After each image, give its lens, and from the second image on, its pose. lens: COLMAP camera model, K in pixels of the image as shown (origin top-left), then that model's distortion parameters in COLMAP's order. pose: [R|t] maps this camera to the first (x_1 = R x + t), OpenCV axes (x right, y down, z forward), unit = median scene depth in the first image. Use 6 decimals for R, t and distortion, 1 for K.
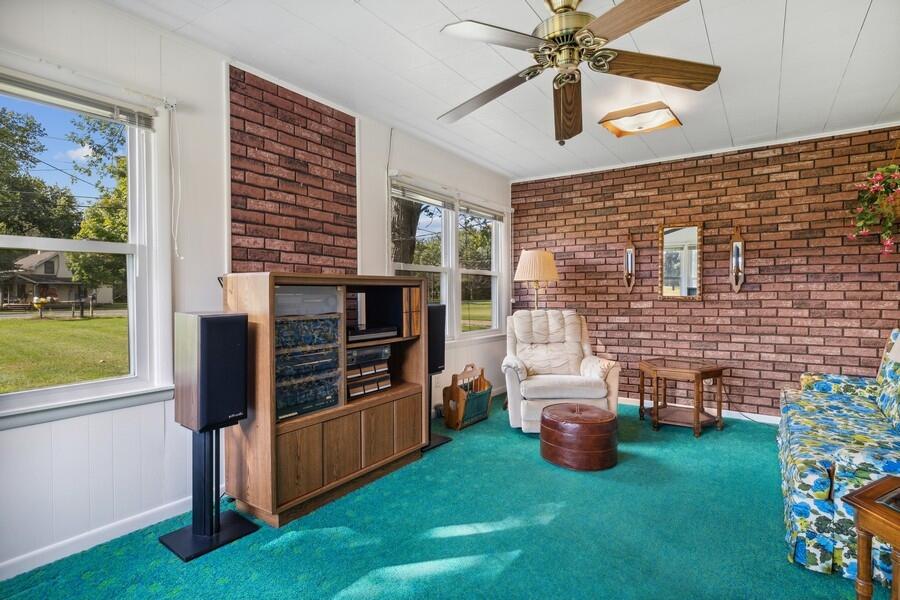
lens RADIAL K [[460.3, 0, 450.5], [0, 460.3, 299.4], [0, 0, 1]] dist [-0.003281, -0.000033]
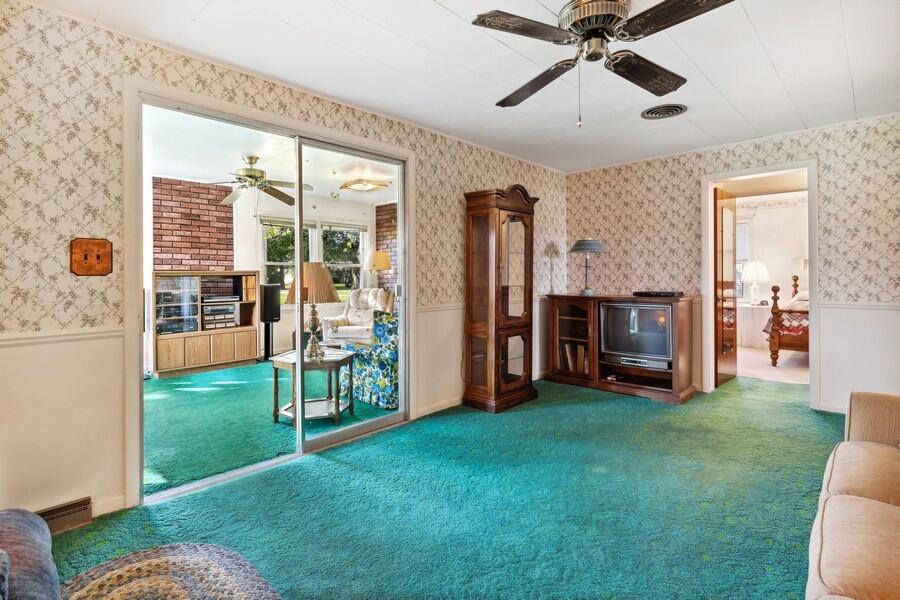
lens RADIAL K [[445.8, 0, 442.1], [0, 445.8, 278.9], [0, 0, 1]] dist [0.003917, 0.000199]
pose [[0.985488, -0.005625, -0.169653, 1.067955], [0.004210, 0.999953, -0.008703, 0.005908], [0.169694, 0.007862, 0.985465, -0.747308]]
